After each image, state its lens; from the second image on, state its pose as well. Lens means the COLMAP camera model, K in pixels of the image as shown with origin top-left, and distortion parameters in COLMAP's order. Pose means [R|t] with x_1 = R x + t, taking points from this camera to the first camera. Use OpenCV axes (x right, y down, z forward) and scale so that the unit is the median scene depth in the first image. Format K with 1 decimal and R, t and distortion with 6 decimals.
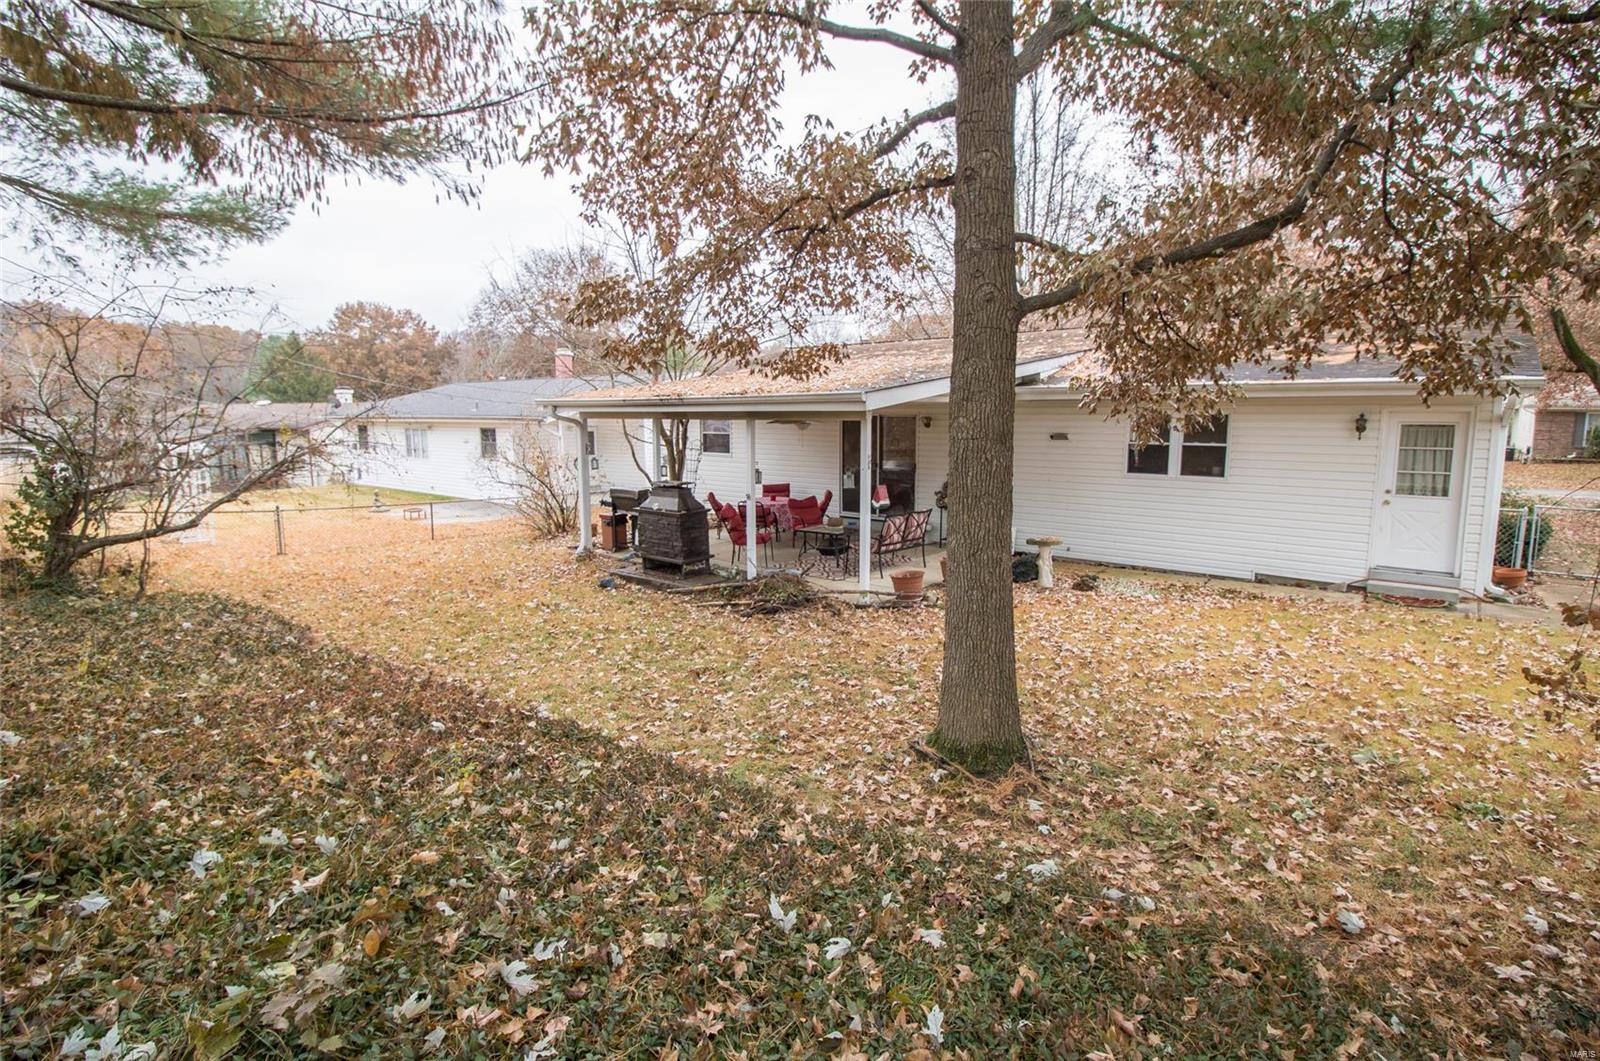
lens RADIAL K [[765.6, 0, 806.5], [0, 765.6, 525.0], [0, 0, 1]] dist [-0.005437, -0.003282]
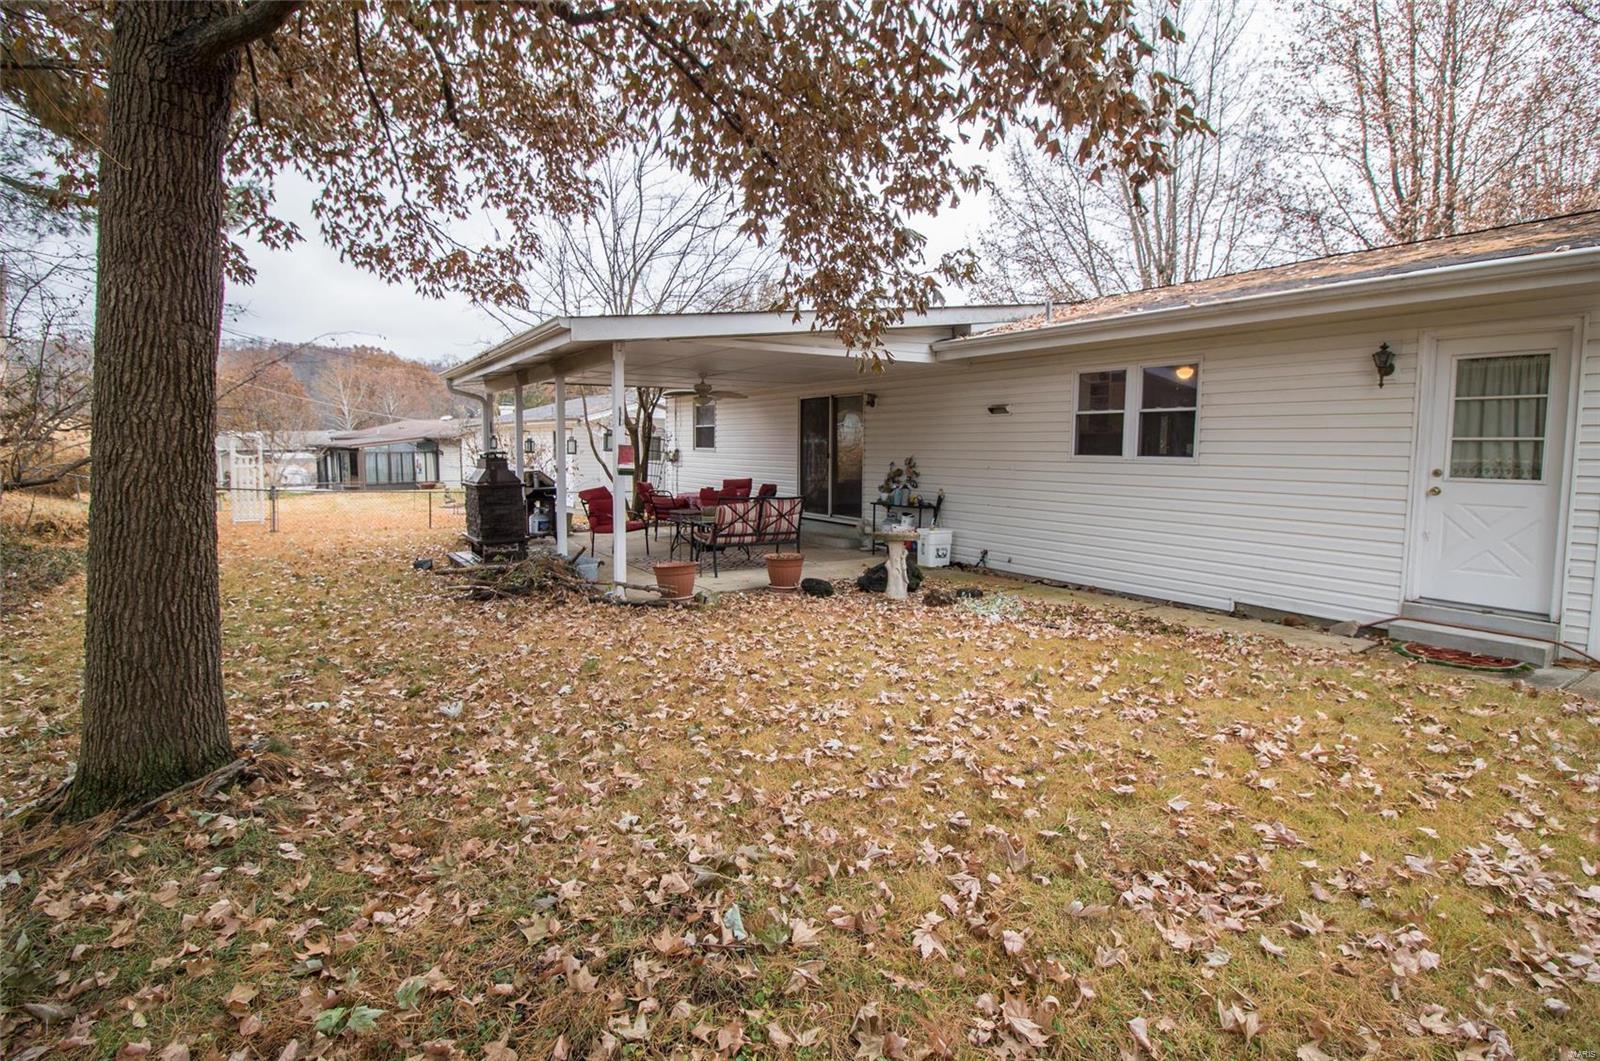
lens RADIAL K [[765.6, 0, 796.8], [0, 765.6, 524.2], [0, 0, 1]] dist [-0.005437, -0.003282]
pose [[0.958991, 0.040844, -0.280478, 0.450086], [-0.053289, 0.997898, -0.036886, 0.044877], [0.278382, 0.050320, 0.959151, 0.289490]]
